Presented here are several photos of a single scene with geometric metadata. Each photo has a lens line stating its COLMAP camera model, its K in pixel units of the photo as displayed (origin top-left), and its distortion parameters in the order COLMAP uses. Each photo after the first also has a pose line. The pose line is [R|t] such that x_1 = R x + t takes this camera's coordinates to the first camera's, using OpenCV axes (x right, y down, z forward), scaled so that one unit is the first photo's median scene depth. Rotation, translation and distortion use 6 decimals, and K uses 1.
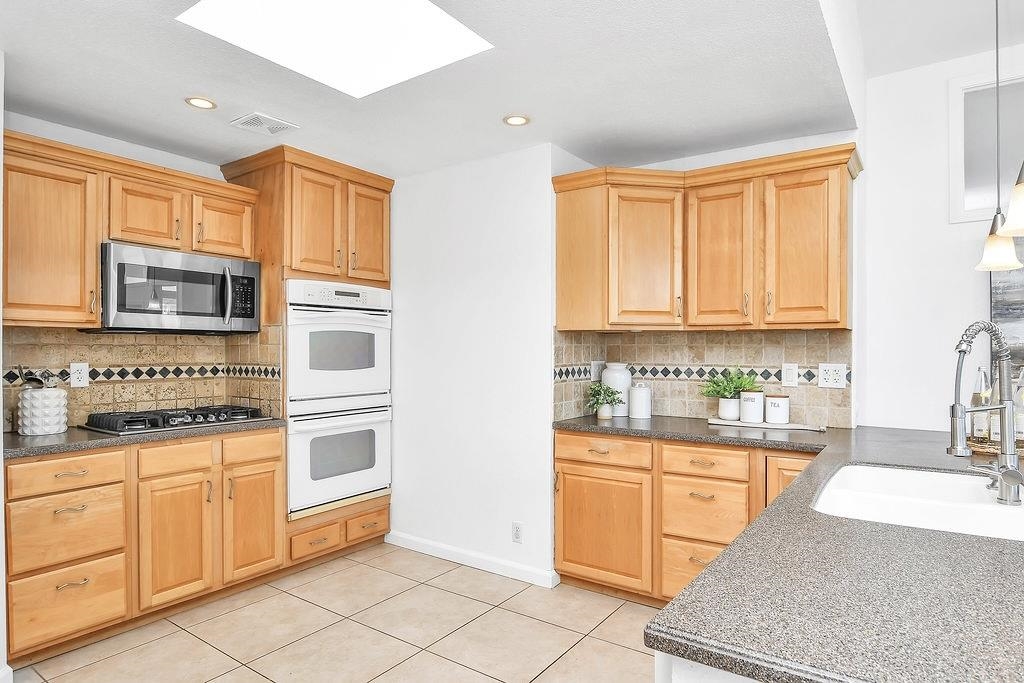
lens RADIAL K [[564.2, 0, 549.6], [0, 564.2, 345.0], [0, 0, 1]] dist [-0.006154, -0.000382]
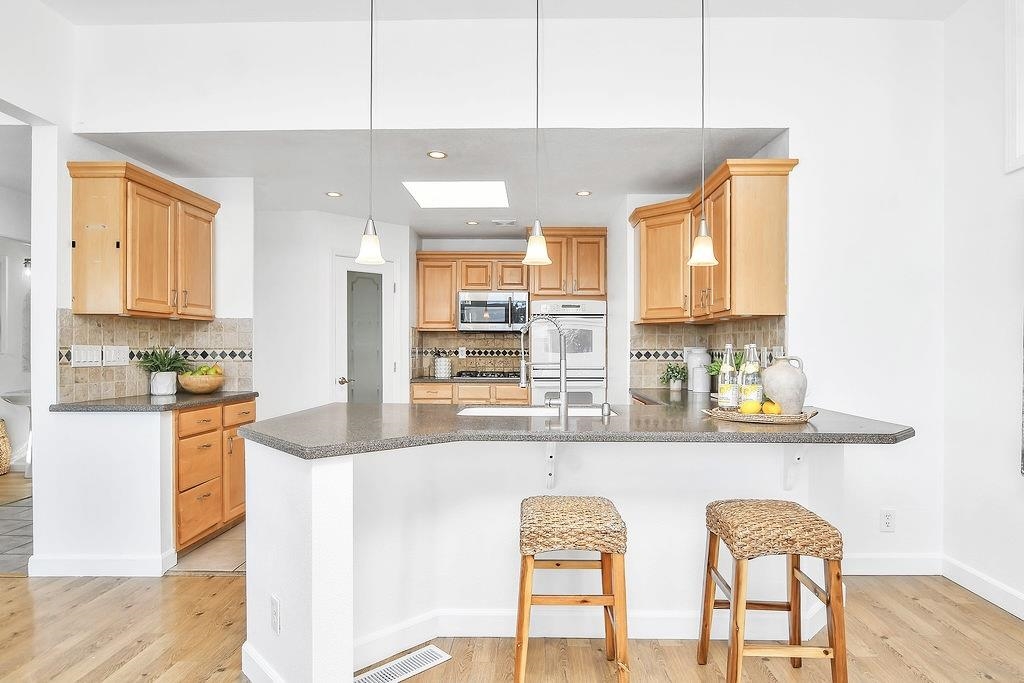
lens RADIAL K [[564.2, 0, 549.6], [0, 564.2, 345.0], [0, 0, 1]] dist [-0.006154, -0.000382]
pose [[0.576046, -0.005914, -0.817396, 1.028028], [0.004967, 0.999981, -0.003735, 0.029628], [0.817402, -0.001908, 0.576064, 0.016939]]
